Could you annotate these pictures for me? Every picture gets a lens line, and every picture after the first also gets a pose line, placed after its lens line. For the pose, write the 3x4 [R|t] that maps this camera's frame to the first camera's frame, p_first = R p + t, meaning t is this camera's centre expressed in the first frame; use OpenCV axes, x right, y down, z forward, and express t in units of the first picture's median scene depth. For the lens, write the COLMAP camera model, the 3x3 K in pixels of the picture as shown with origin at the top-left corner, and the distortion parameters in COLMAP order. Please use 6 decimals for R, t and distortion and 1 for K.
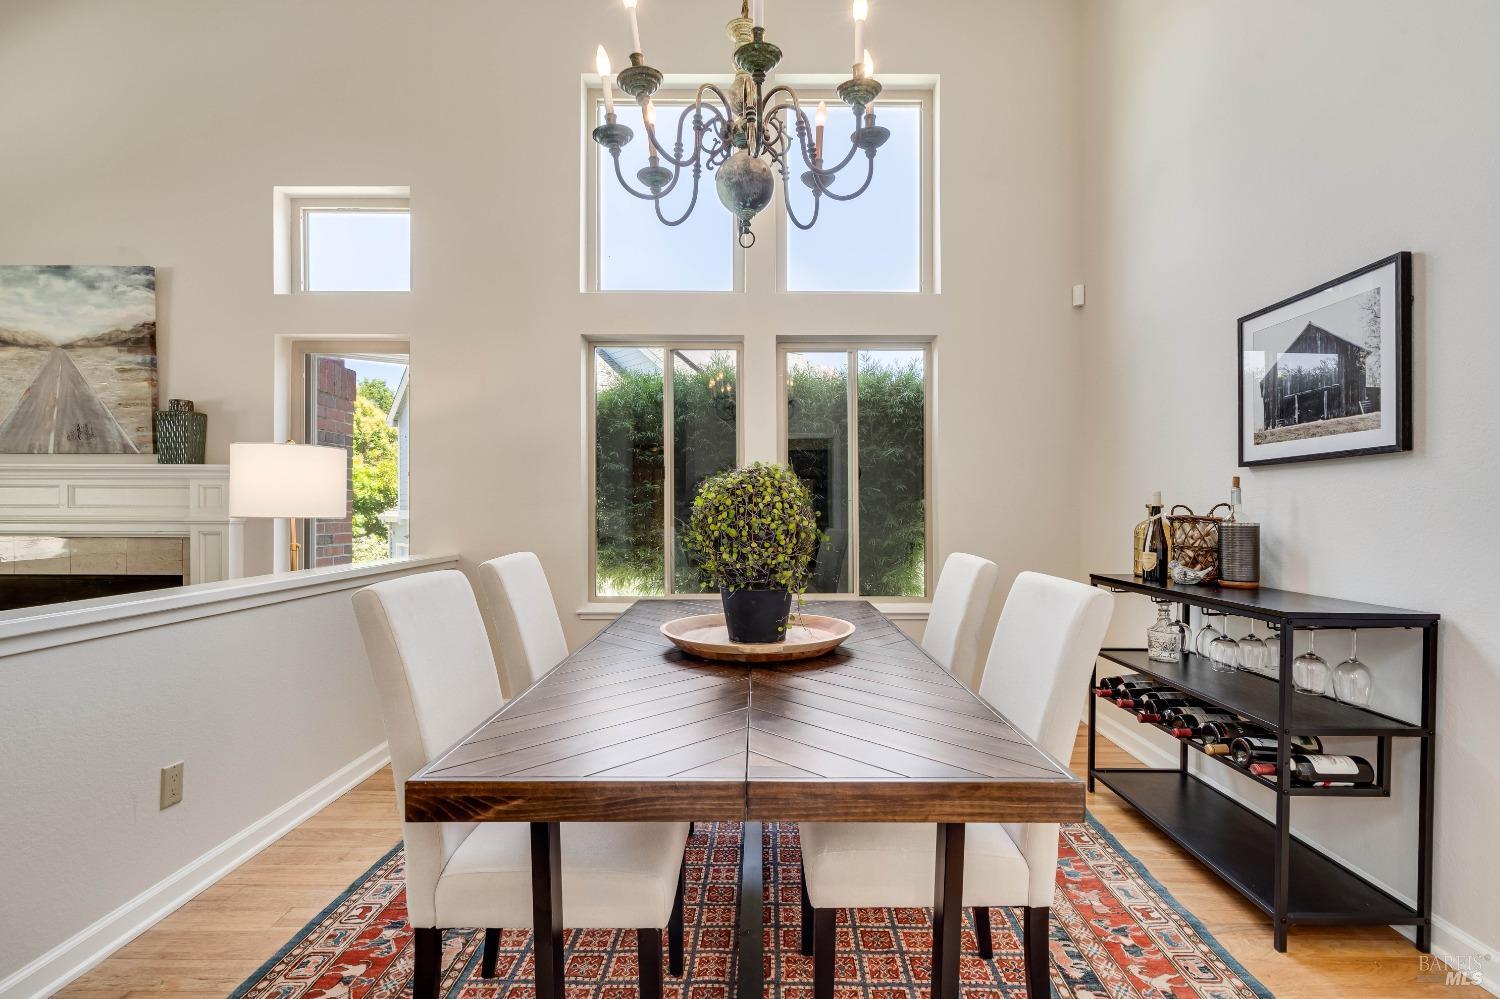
lens RADIAL K [[690.0, 0, 754.8], [0, 690.0, 492.5], [0, 0, 1]] dist [-0.000479, 0.000316]
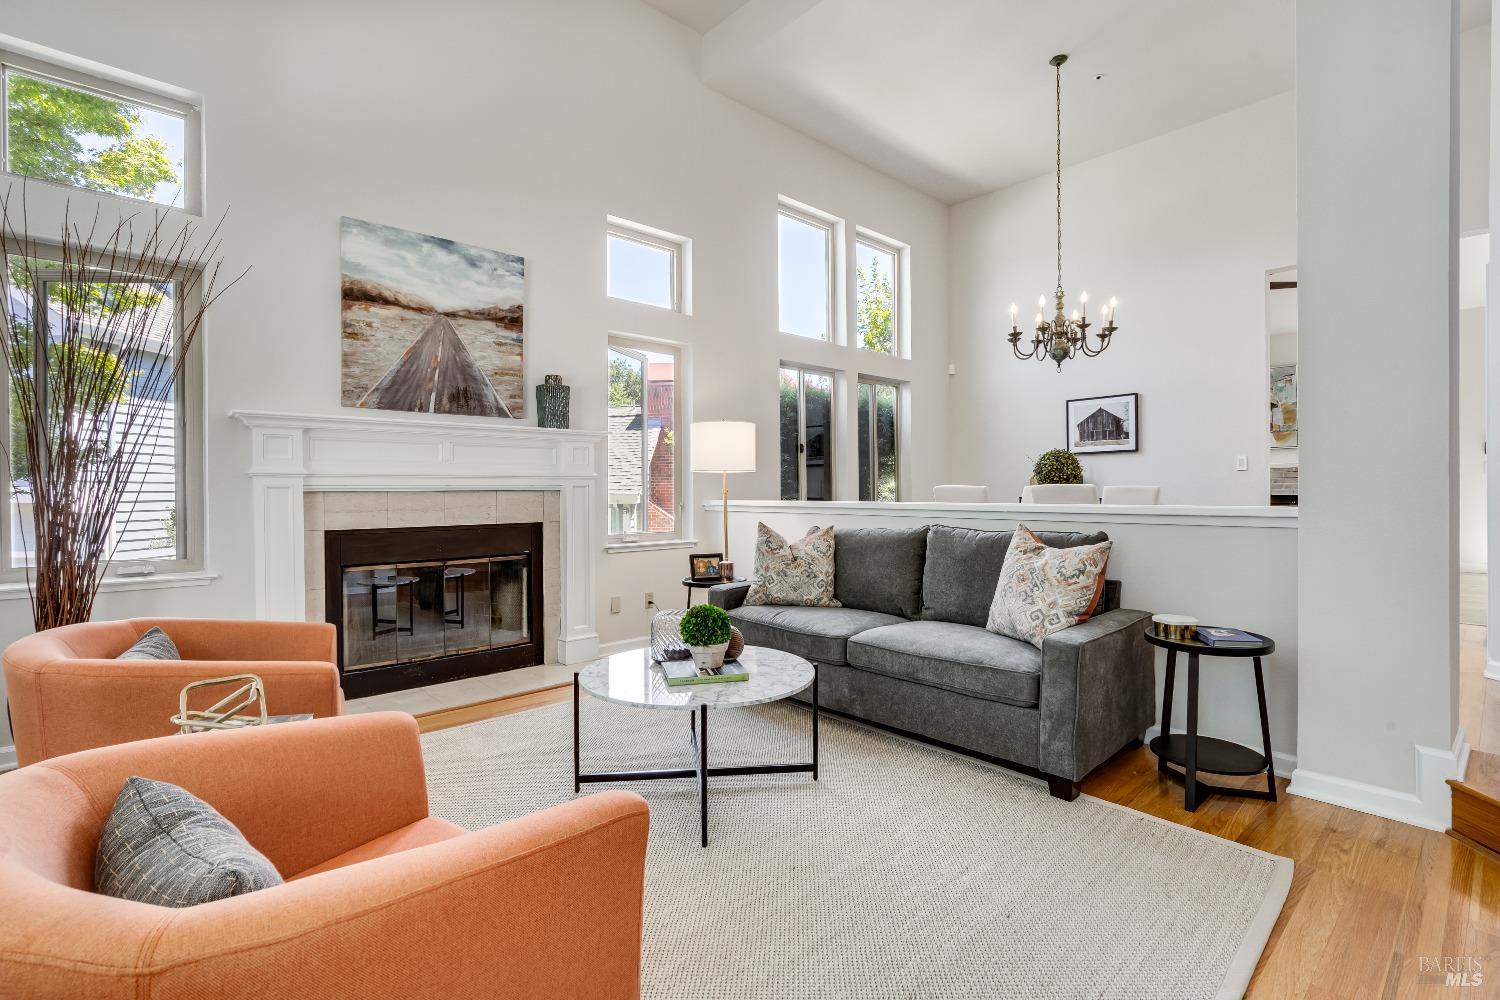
lens RADIAL K [[690.0, 0, 754.8], [0, 690.0, 493.0], [0, 0, 1]] dist [-0.000479, 0.000316]
pose [[0.744564, -0.007165, 0.667512, -1.368263], [-0.005128, 0.999852, 0.016452, 0.050221], [-0.667531, -0.015672, 0.744417, -0.140418]]
